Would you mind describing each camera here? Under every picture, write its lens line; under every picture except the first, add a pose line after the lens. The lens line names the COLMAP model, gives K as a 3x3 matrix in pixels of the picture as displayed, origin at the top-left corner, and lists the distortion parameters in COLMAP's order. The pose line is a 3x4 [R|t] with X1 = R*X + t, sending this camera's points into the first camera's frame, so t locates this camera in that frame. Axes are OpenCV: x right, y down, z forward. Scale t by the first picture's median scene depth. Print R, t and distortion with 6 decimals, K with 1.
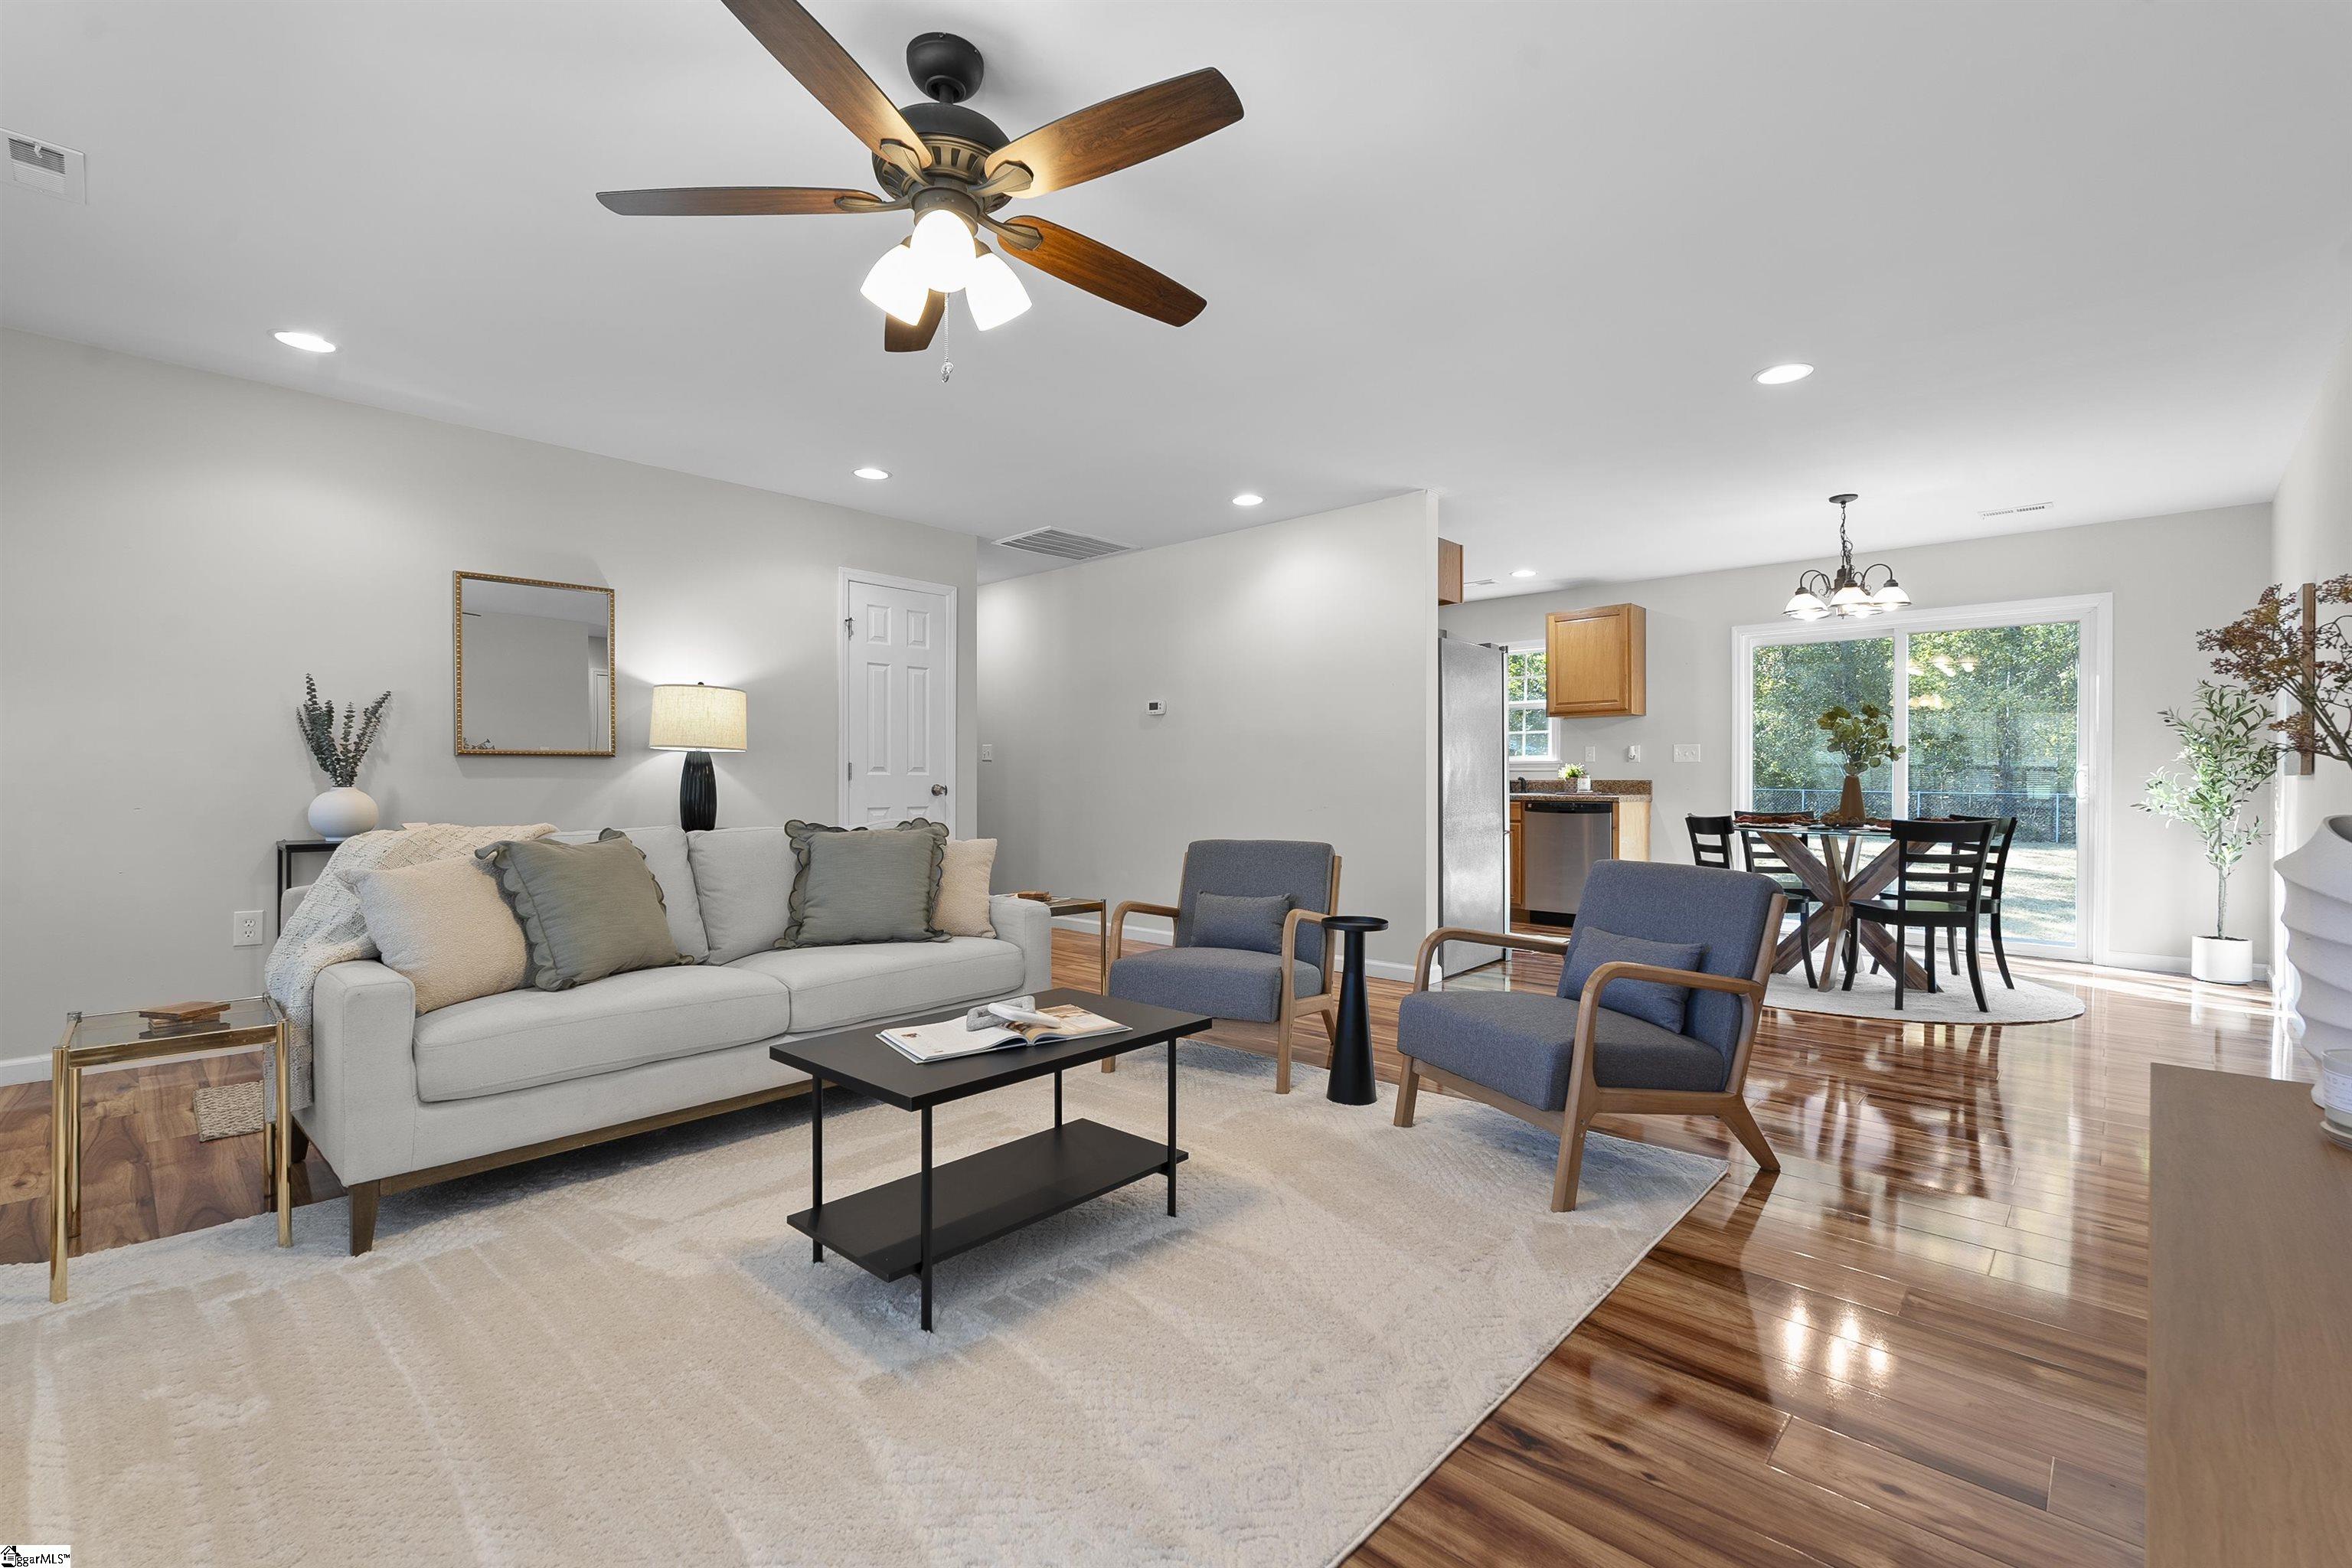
lens RADIAL K [[1027.6, 0, 1173.2], [0, 1027.6, 776.0], [0, 0, 1]] dist [-0.004597, -0.000315]
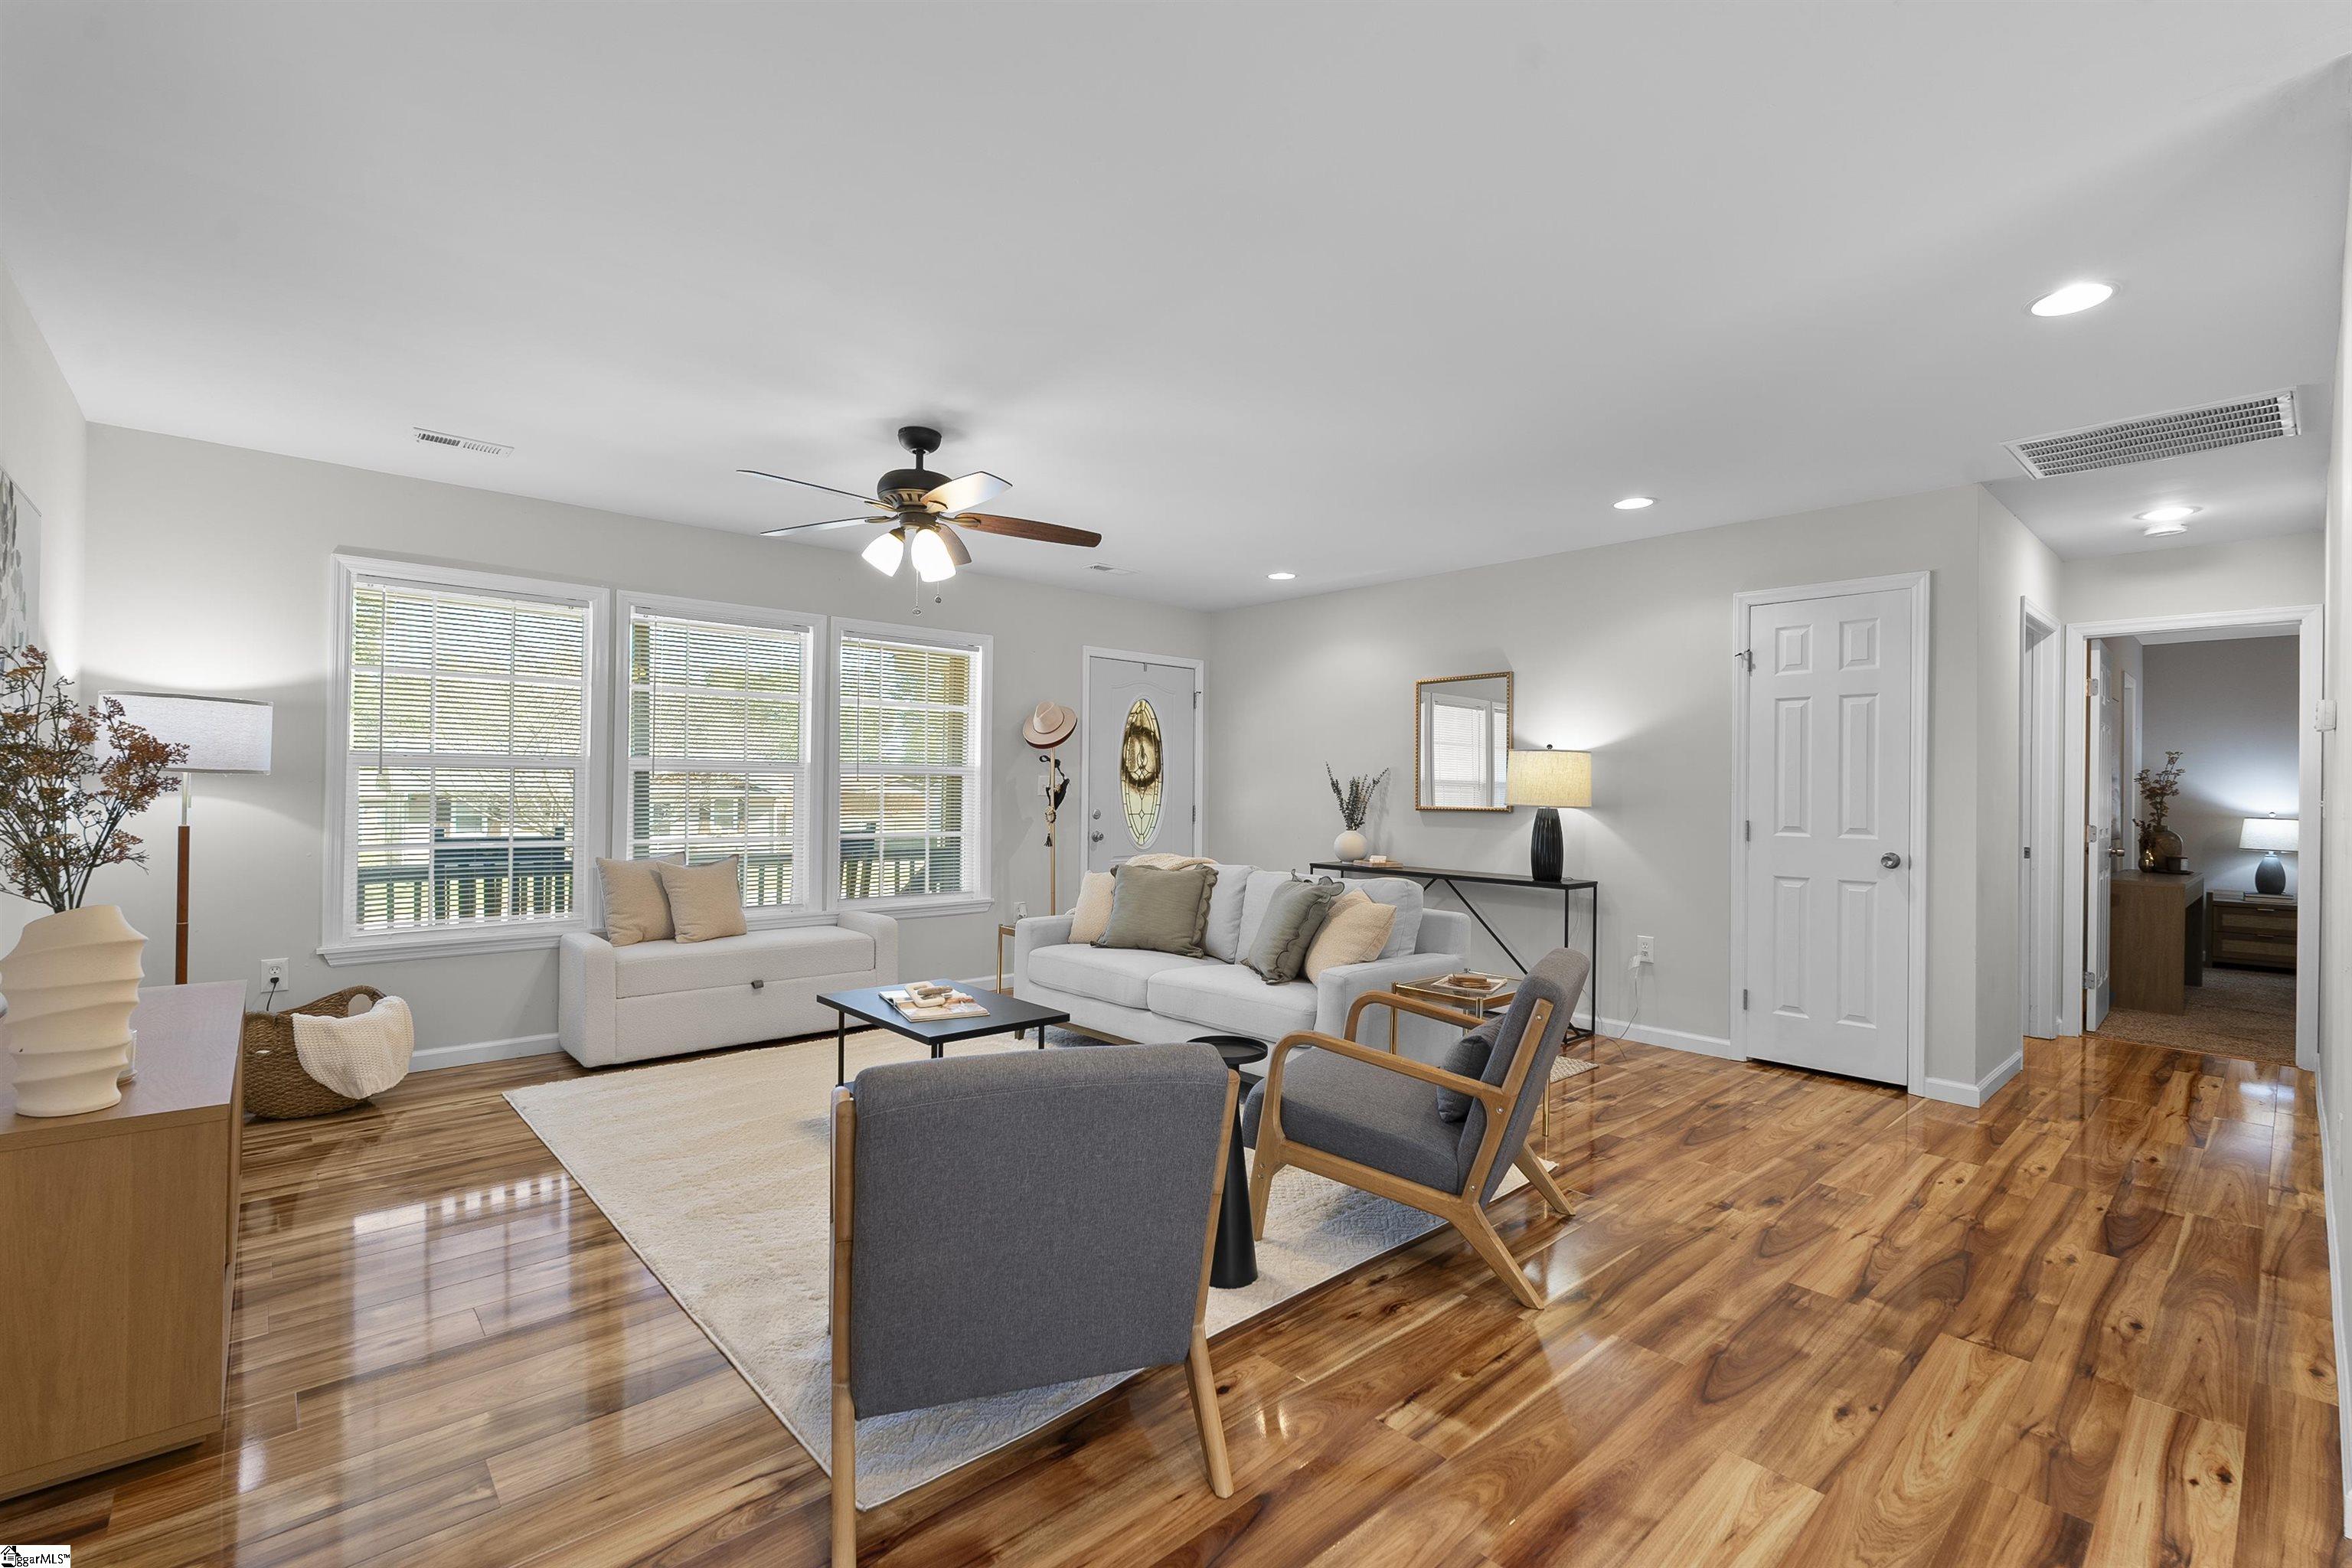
lens RADIAL K [[1027.6, 0, 1171.8], [0, 1027.6, 783.3], [0, 0, 1]] dist [-0.004597, -0.000315]
pose [[-0.087245, -0.014786, -0.996077, 0.570445], [-0.015219, 0.999793, -0.013508, -0.024112], [0.996071, 0.013981, -0.087452, 0.598516]]
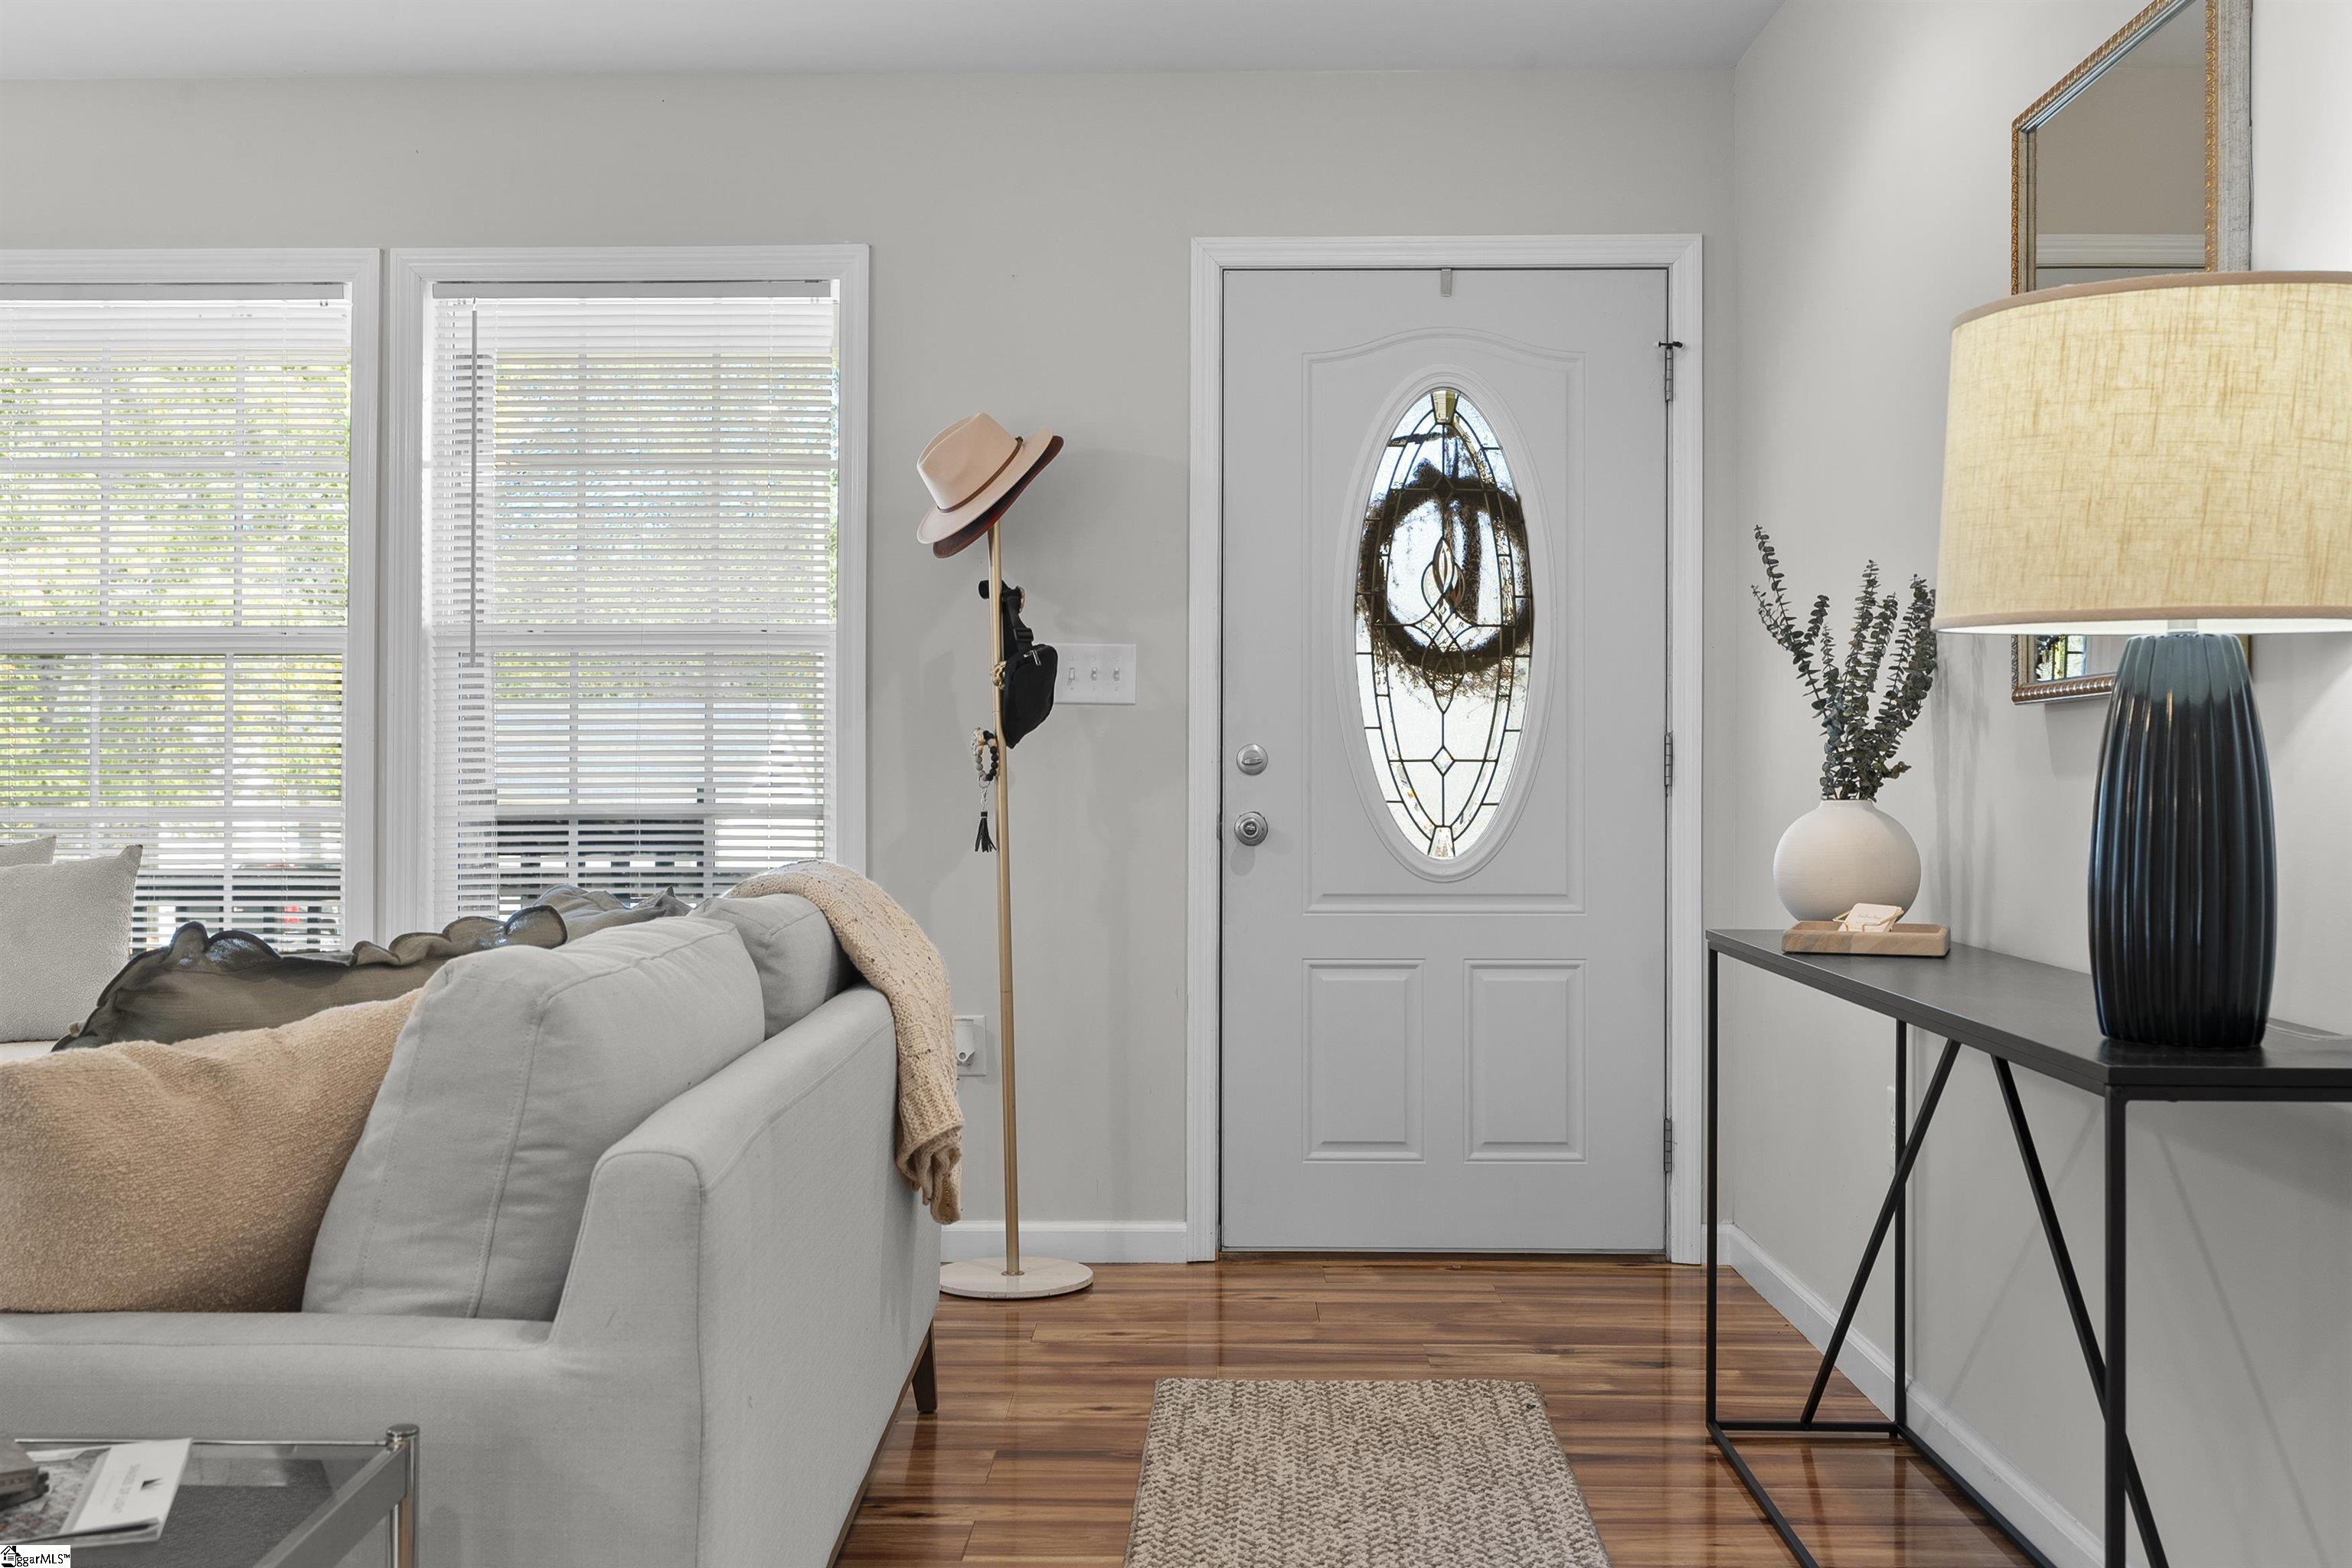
lens RADIAL K [[2296.2, 0, 1170.5], [0, 2296.2, 782.1], [0, 0, 1]] dist [0.002815, 0.000000]
pose [[-0.746774, -0.004776, -0.665061, -0.030076], [-0.008558, 0.999960, 0.002429, 0.003861], [0.665023, 0.007506, -0.746785, 1.031858]]
